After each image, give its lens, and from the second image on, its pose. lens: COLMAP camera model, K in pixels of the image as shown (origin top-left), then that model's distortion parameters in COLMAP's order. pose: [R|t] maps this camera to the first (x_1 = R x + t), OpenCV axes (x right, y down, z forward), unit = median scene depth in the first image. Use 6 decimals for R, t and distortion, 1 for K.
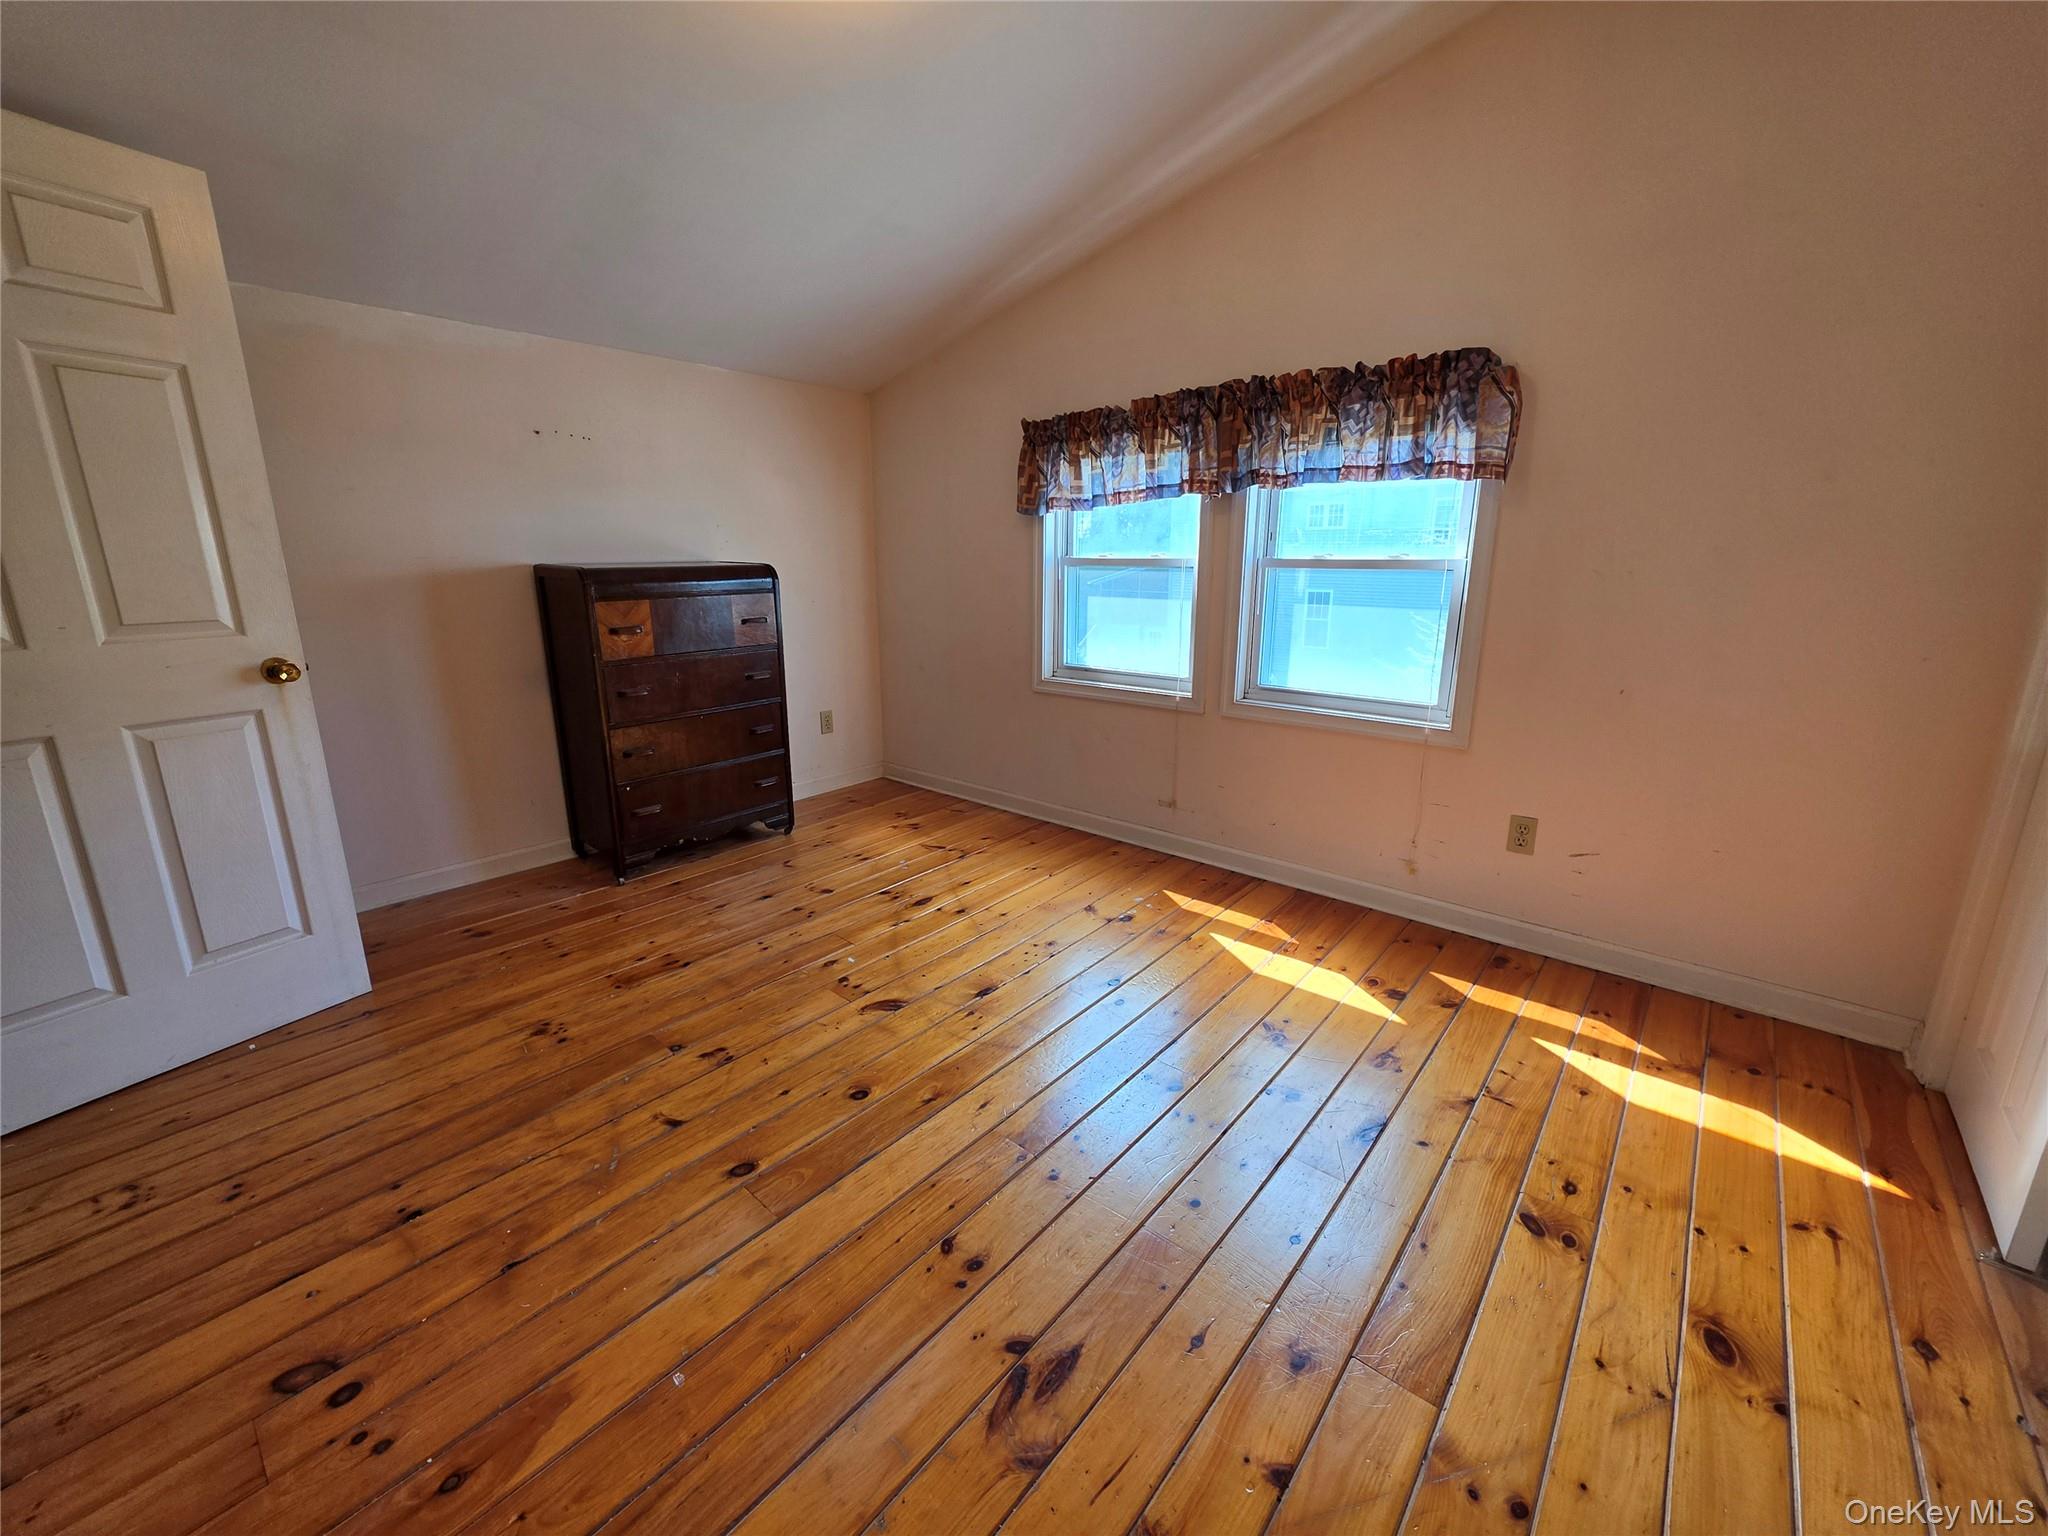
lens RADIAL K [[819.6, 0, 1024.3], [0, 819.6, 760.2], [0, 0, 1]] dist [-0.004941, 0.000469]
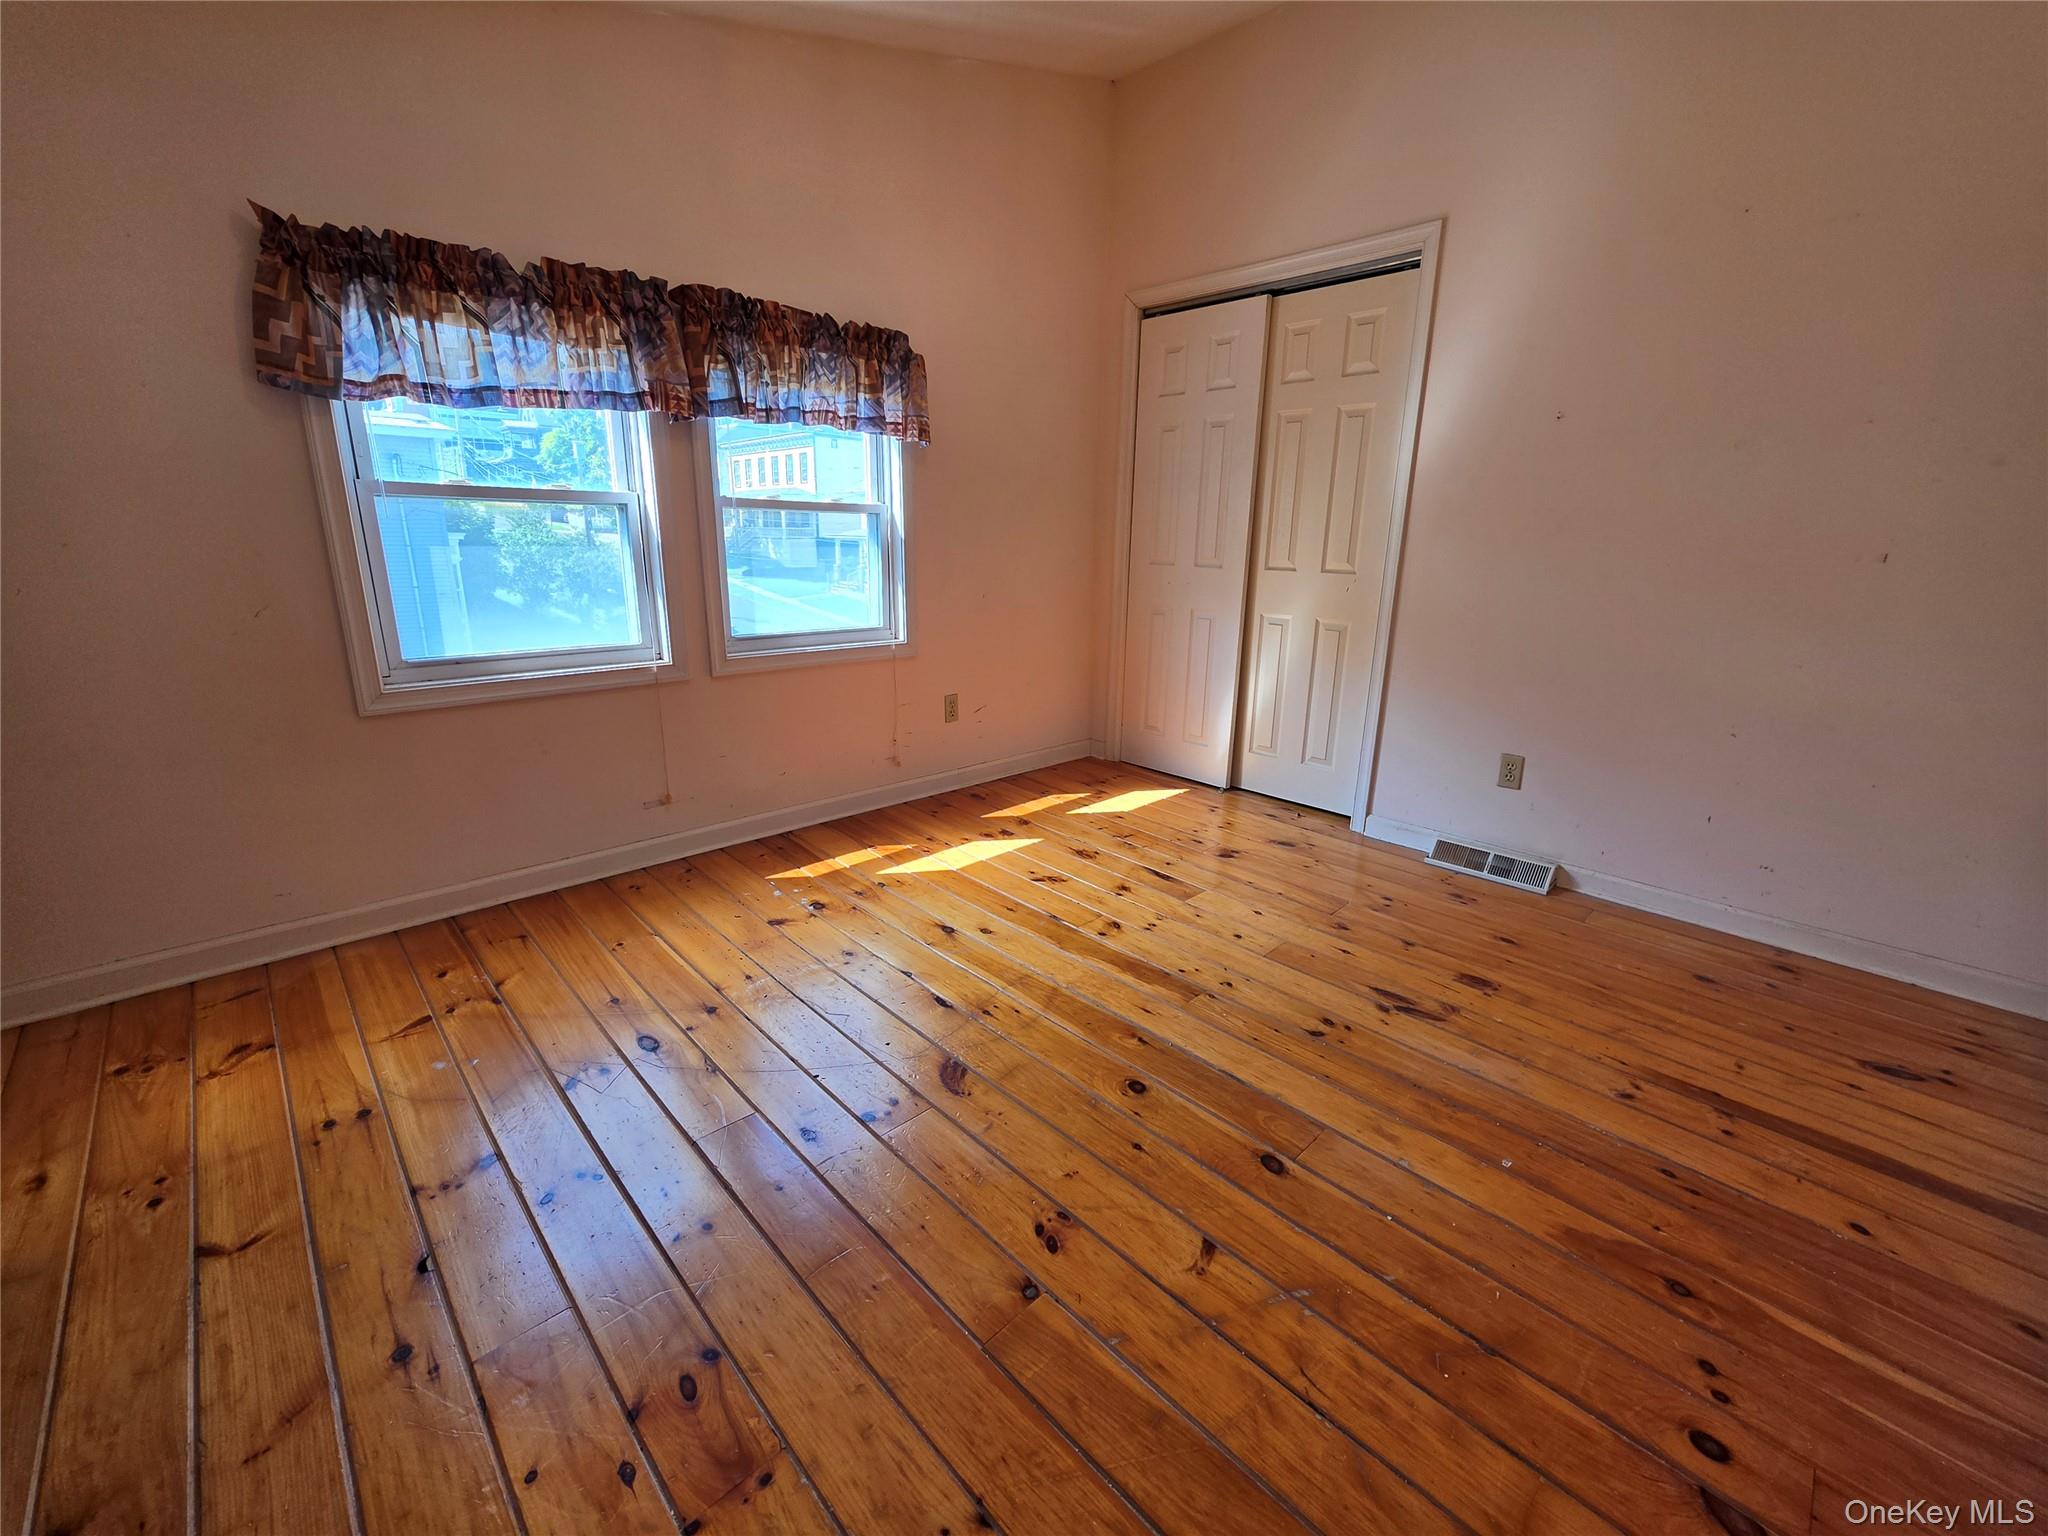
lens RADIAL K [[819.6, 0, 1026.0], [0, 819.6, 764.2], [0, 0, 1]] dist [-0.004941, 0.000469]
pose [[0.084206, -0.267871, 0.959768, -0.746678], [0.224600, 0.943505, 0.243627, -0.130391], [-0.970806, 0.195049, 0.139612, 0.705121]]
